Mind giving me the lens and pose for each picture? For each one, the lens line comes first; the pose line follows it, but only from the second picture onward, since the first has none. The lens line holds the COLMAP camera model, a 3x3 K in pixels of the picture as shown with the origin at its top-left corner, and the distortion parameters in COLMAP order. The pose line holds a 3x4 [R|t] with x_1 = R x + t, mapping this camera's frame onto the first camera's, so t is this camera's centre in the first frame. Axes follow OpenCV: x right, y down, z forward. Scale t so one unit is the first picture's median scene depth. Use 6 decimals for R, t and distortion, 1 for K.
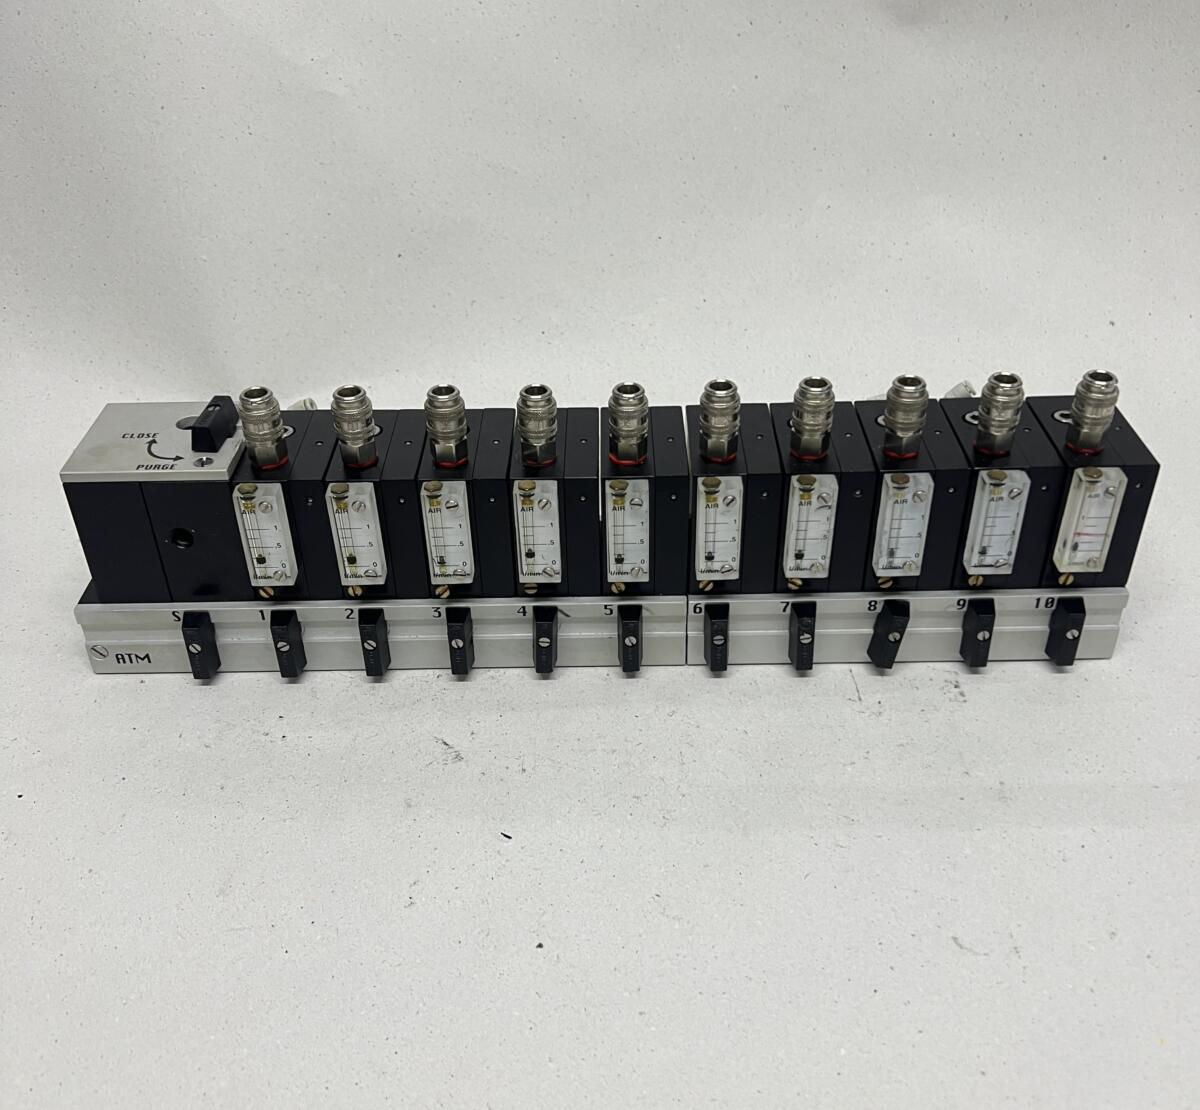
lens RADIAL K [[1227.4, 0, 593.6], [0, 1227.4, 528.6], [0, 0, 1]] dist [0.013124, 0.000000]
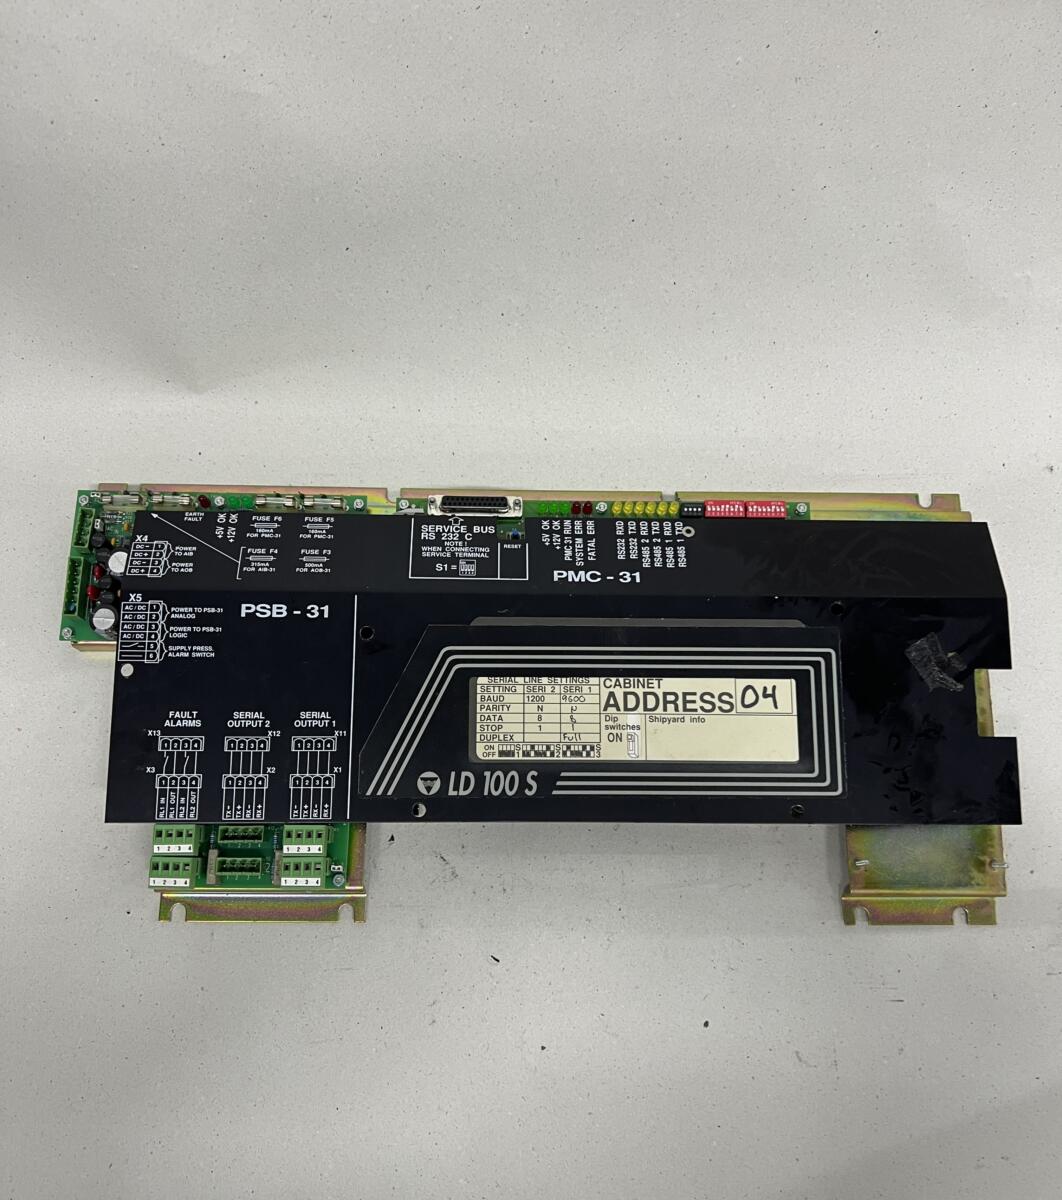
lens RADIAL K [[1150.7, 0, 534.4], [0, 1150.7, 576.0], [0, 0, 1]] dist [0.023909, 0.000000]
pose [[0.999075, 0.004475, 0.042775, -0.089967], [-0.031519, 0.752881, 0.657401, -0.998518], [-0.029262, -0.658141, 0.752326, 0.313894]]
